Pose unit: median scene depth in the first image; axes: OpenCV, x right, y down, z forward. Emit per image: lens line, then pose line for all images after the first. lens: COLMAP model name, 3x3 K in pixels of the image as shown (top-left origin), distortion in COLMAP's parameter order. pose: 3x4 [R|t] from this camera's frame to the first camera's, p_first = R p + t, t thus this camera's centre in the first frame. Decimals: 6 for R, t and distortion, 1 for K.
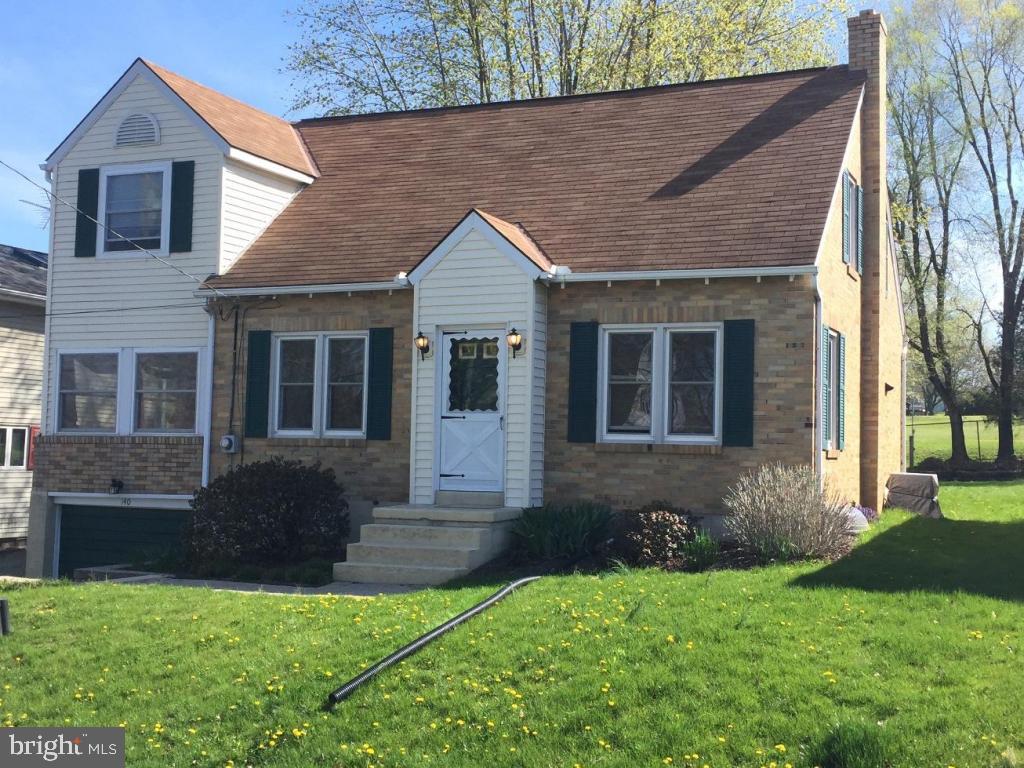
lens RADIAL K [[1269.6, 0, 512.0], [0, 1269.6, 384.0], [0, 0, 1]] dist [0.069666, 0.015397]
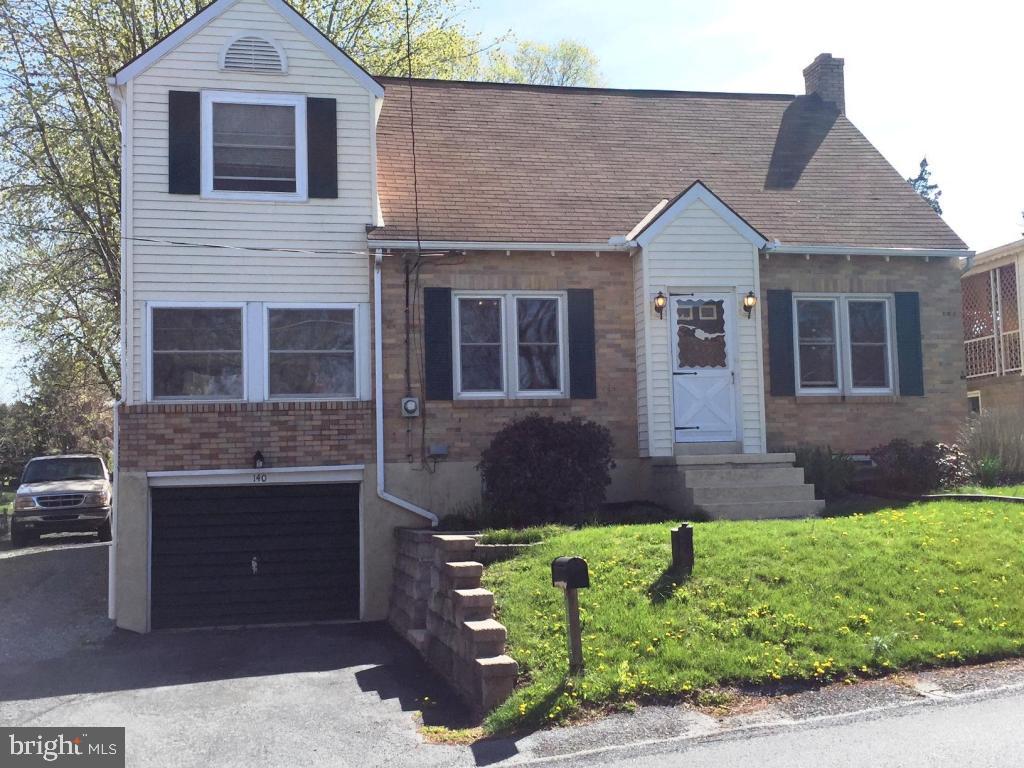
lens RADIAL K [[1269.6, 0, 512.0], [0, 1269.6, 384.0], [0, 0, 1]] dist [0.069666, 0.015397]
pose [[0.800975, 0.007443, 0.598652, -0.717260], [0.010009, 0.999616, -0.025821, 0.054717], [-0.598614, 0.026674, 0.800593, 0.210743]]
